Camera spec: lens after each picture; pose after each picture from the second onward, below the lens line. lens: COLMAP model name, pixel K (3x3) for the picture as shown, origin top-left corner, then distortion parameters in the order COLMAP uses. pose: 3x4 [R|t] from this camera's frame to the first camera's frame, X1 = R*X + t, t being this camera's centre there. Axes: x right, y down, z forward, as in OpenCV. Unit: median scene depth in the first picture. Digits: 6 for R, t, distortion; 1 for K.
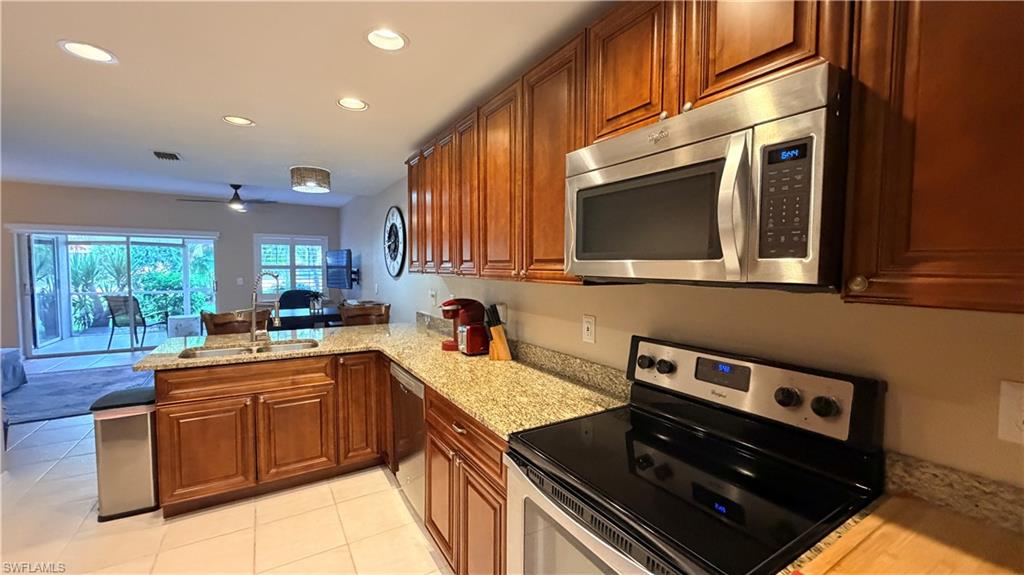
lens RADIAL K [[407.3, 0, 511.9], [0, 407.3, 288.6], [0, 0, 1]] dist [0.000076, -0.000099]
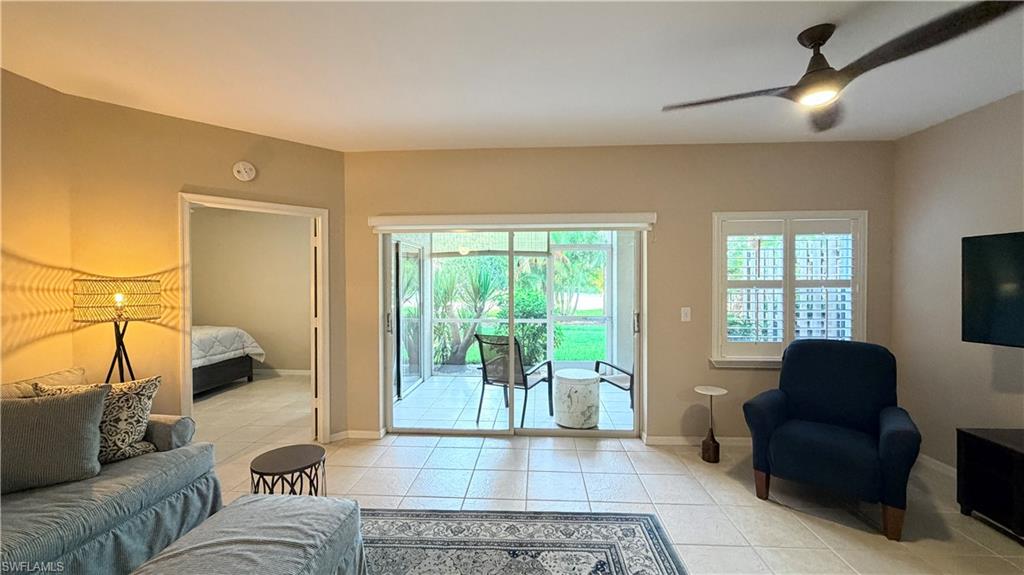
lens RADIAL K [[407.3, 0, 510.6], [0, 407.3, 287.8], [0, 0, 1]] dist [0.000076, -0.000099]
pose [[0.816144, -0.001140, -0.577847, -0.533249], [-0.022586, 0.999171, -0.033872, -0.026989], [0.577407, 0.040696, 0.815442, 0.467242]]
